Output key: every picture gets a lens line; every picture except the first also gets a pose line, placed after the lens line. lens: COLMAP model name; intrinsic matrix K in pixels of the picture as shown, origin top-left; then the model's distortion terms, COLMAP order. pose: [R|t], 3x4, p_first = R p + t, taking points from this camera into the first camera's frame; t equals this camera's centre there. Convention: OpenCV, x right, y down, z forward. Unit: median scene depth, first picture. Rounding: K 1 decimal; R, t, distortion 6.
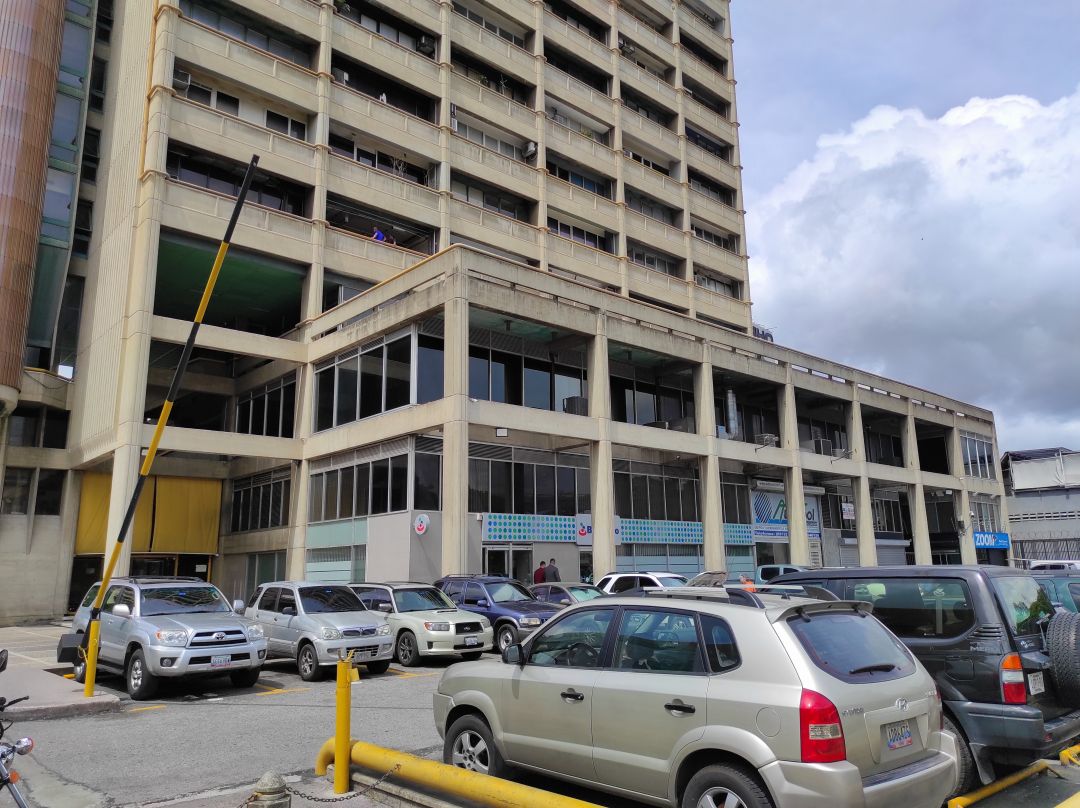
lens RADIAL K [[799.7, 0, 538.5], [0, 799.7, 404.2], [0, 0, 1]] dist [0.022483, -0.002814]
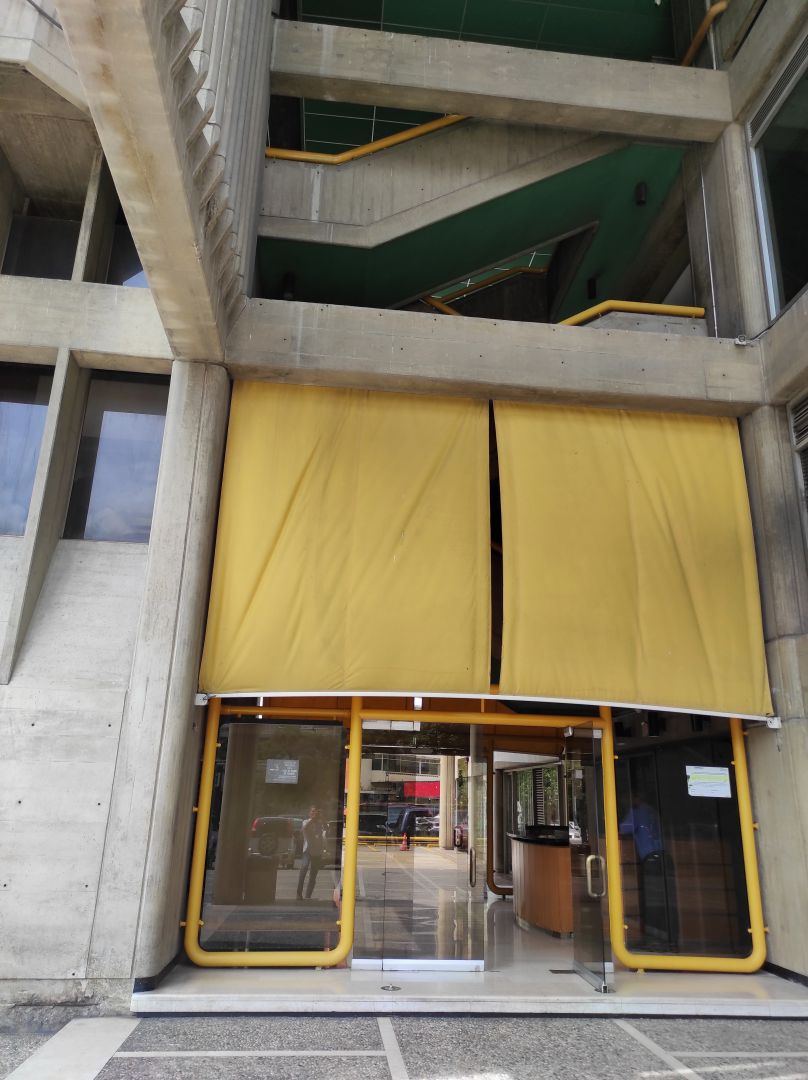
lens RADIAL K [[799.7, 0, 406.6], [0, 799.7, 539.9], [0, 0, 1]] dist [0.022483, -0.002814]
pose [[0.805865, -0.145341, -0.573984, -0.377176], [0.084208, 0.987684, -0.131868, 0.172987], [0.586080, 0.057934, 0.808179, 0.822259]]
